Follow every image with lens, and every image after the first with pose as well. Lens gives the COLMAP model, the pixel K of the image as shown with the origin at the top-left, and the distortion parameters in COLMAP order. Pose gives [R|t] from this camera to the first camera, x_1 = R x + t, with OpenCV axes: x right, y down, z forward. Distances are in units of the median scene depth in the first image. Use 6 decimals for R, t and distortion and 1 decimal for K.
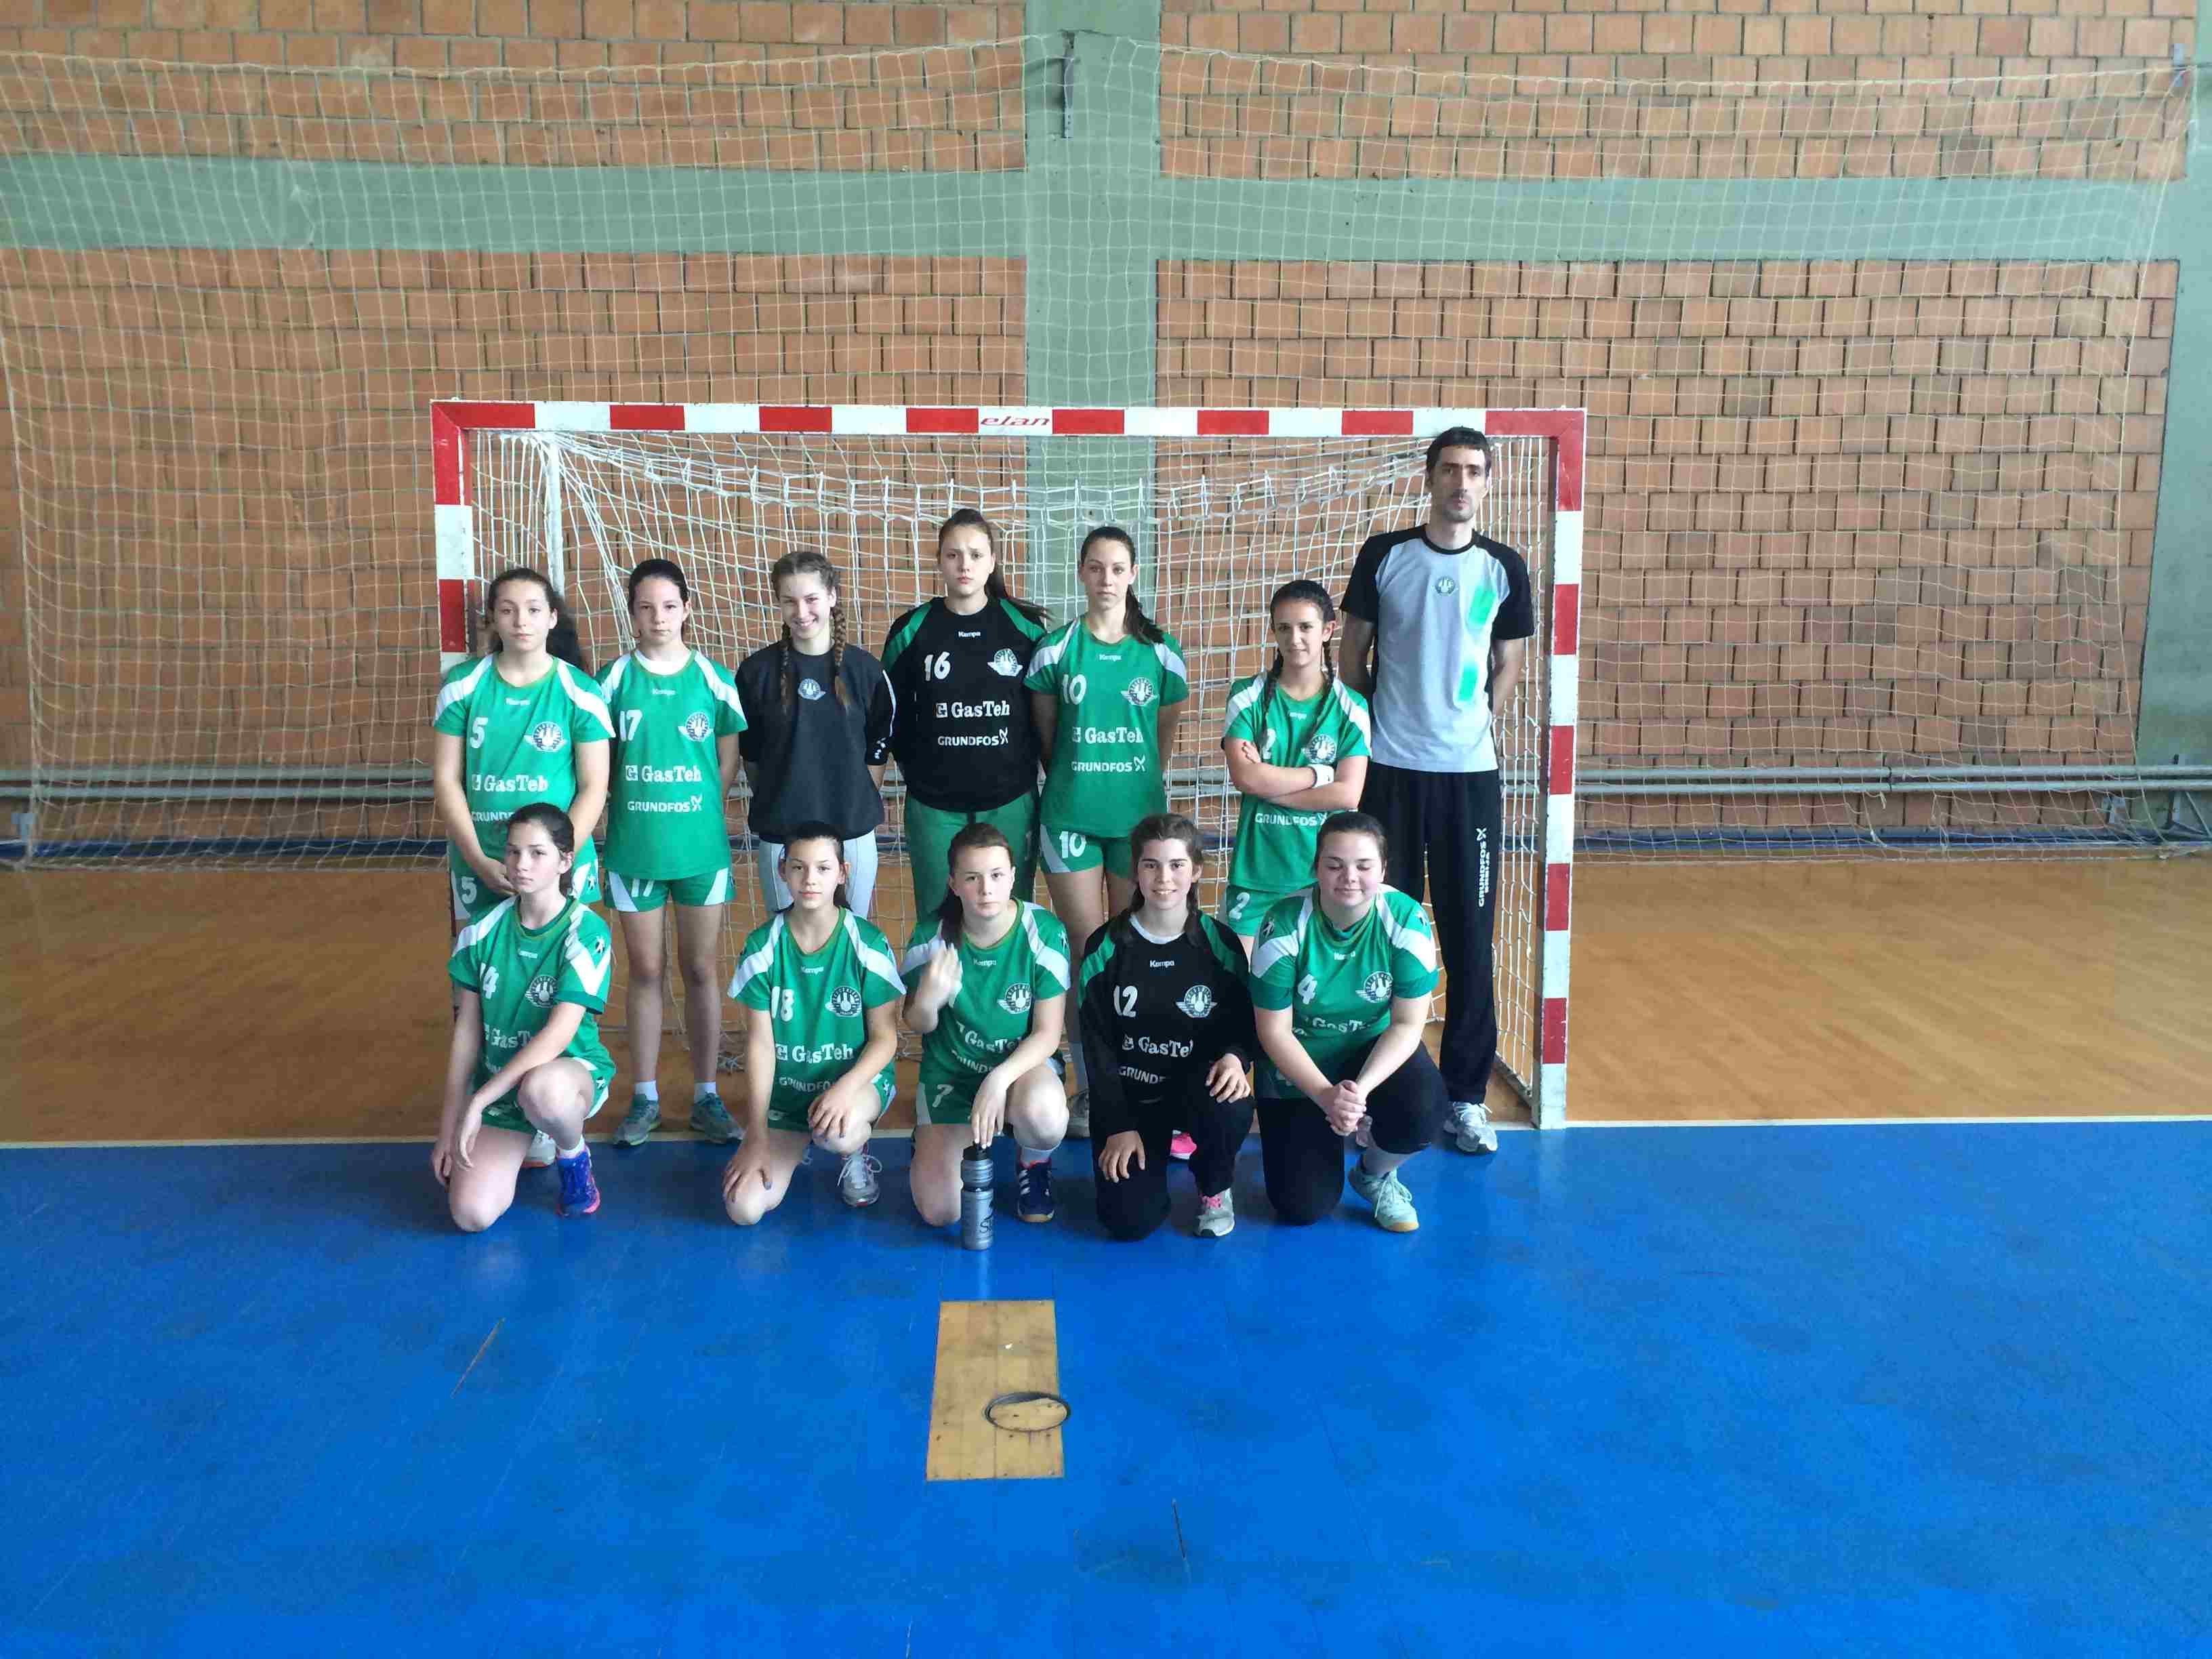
lens RADIAL K [[1903.7, 0, 1093.5], [0, 1903.7, 782.8], [0, 0, 1]] dist [0.096202, -0.130372]
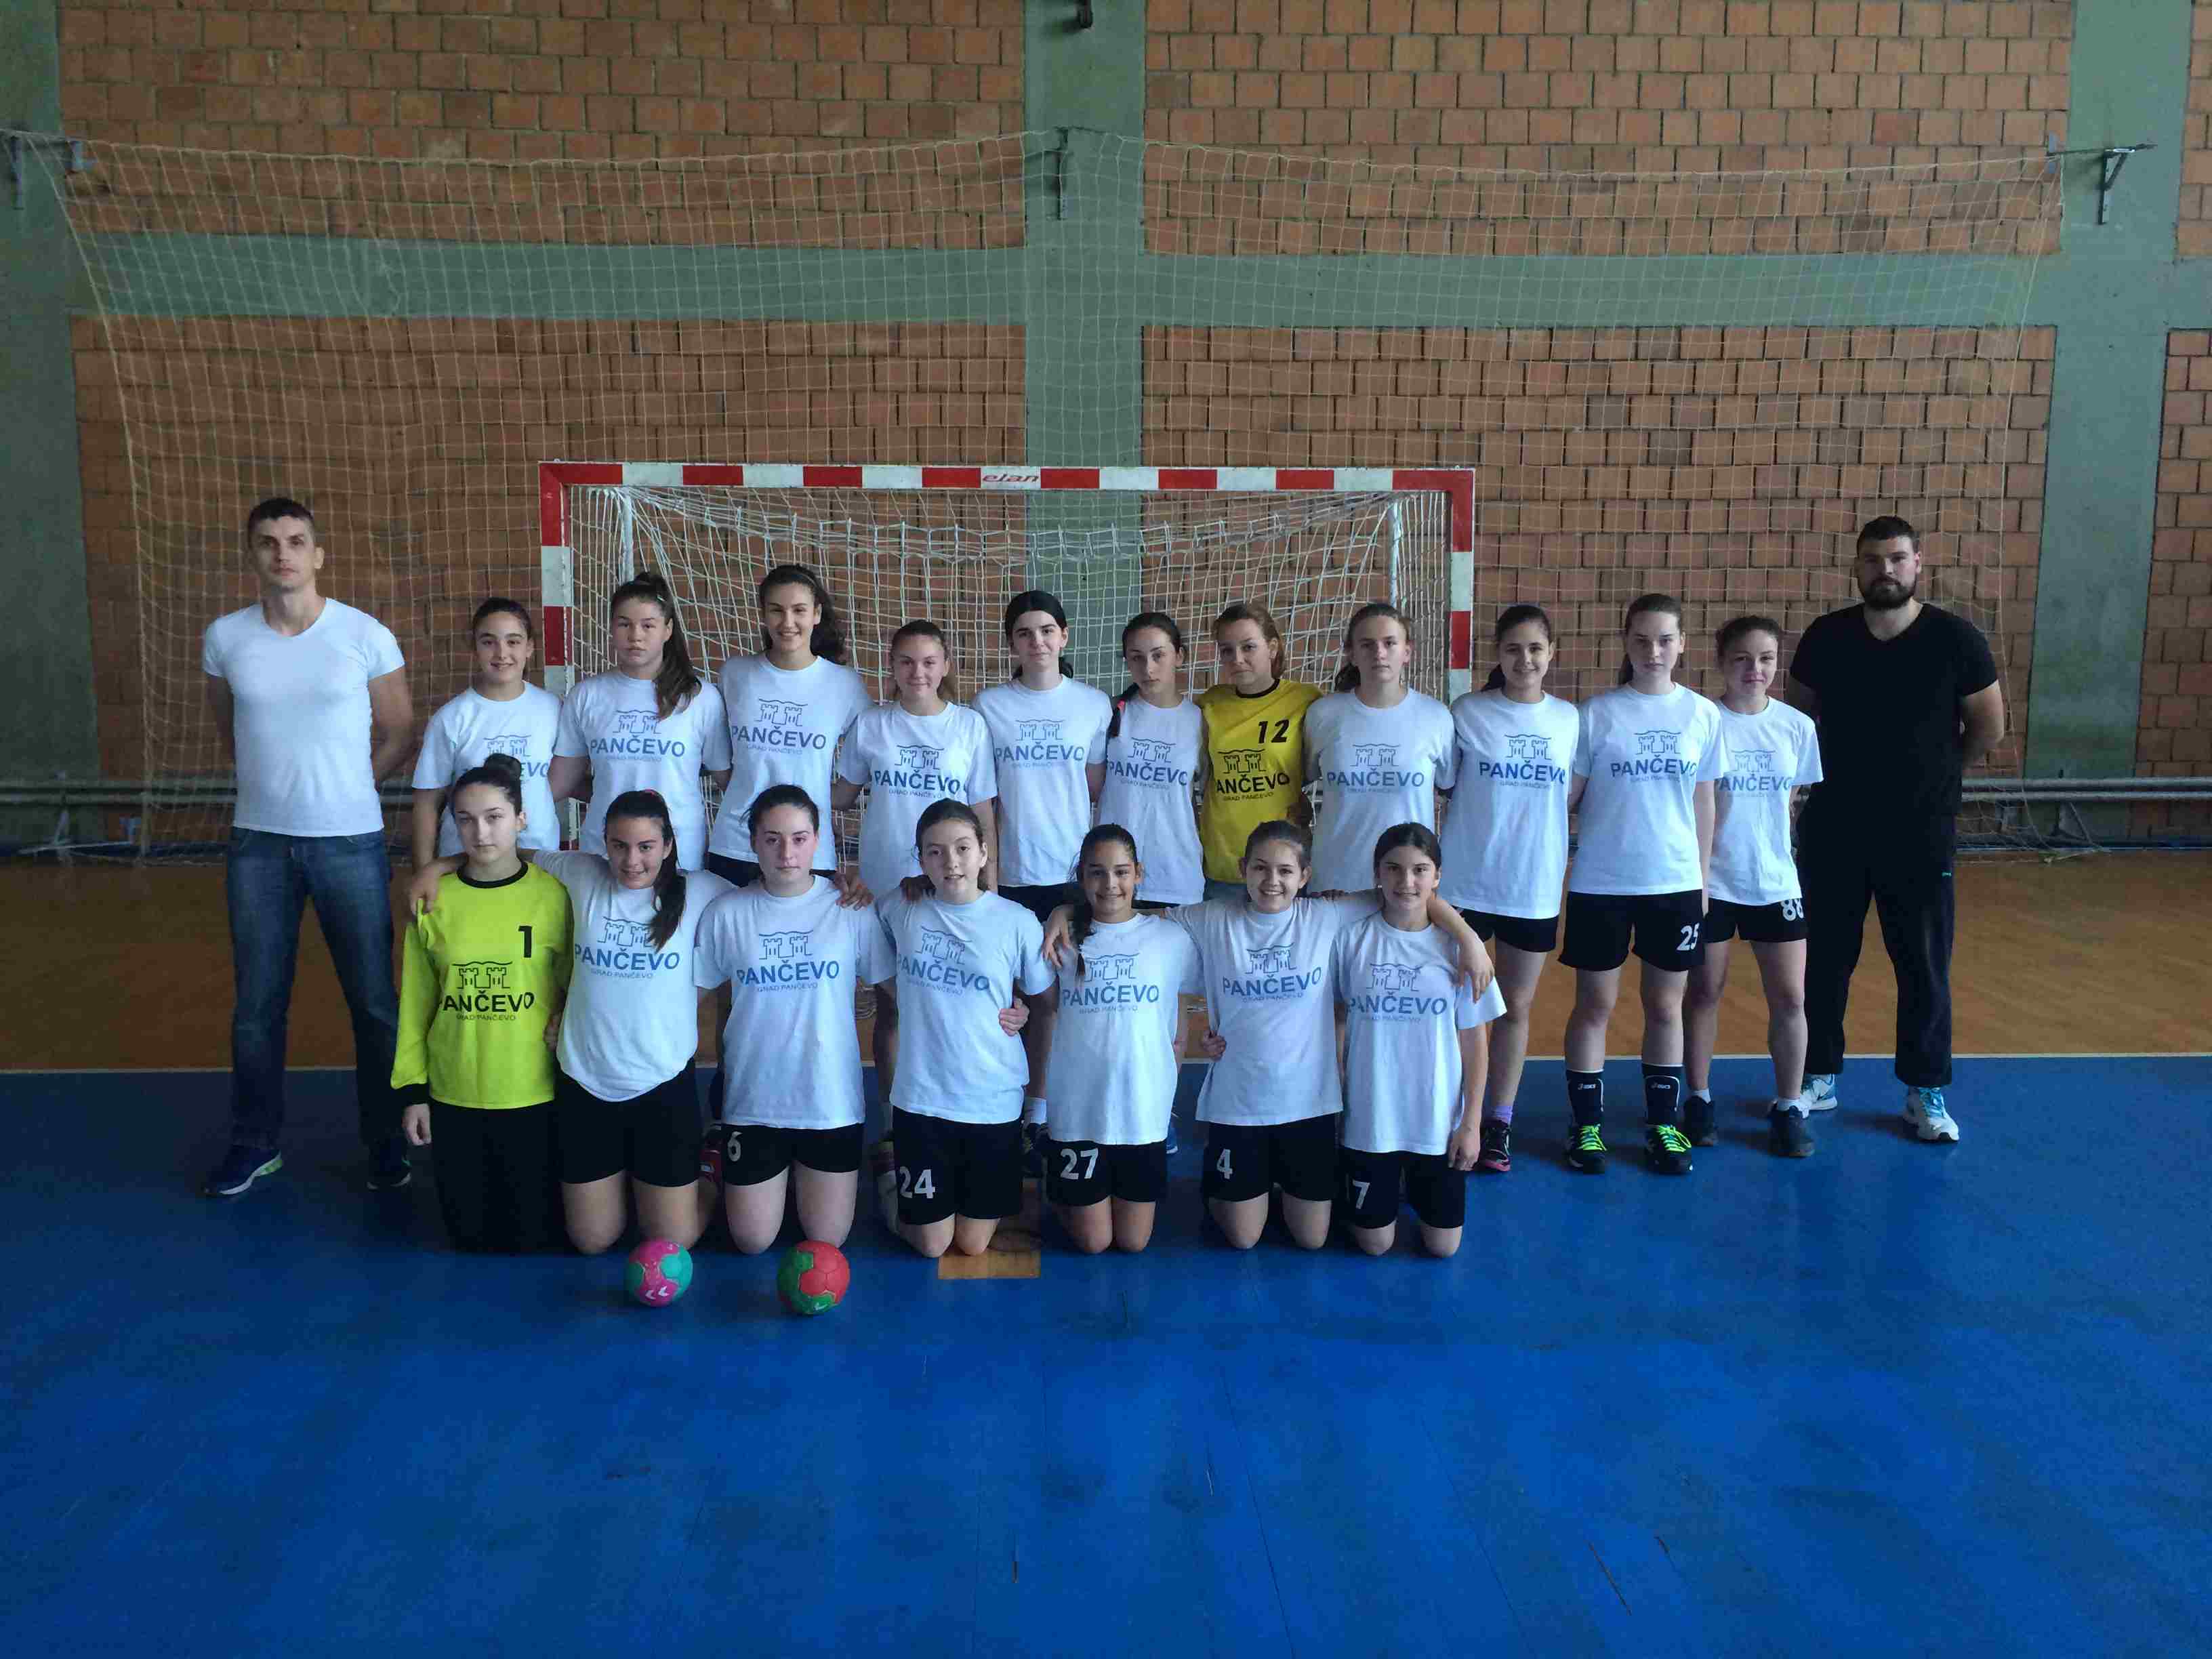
lens RADIAL K [[1893.0, 0, 1106.0], [0, 1893.0, 829.5], [0, 0, 1]] dist [0.082954, -0.110849]
pose [[0.999997, 0.000797, 0.002124, 0.010002], [-0.000812, 0.999976, 0.006831, 0.015909], [-0.002118, -0.006833, 0.999974, -0.125283]]
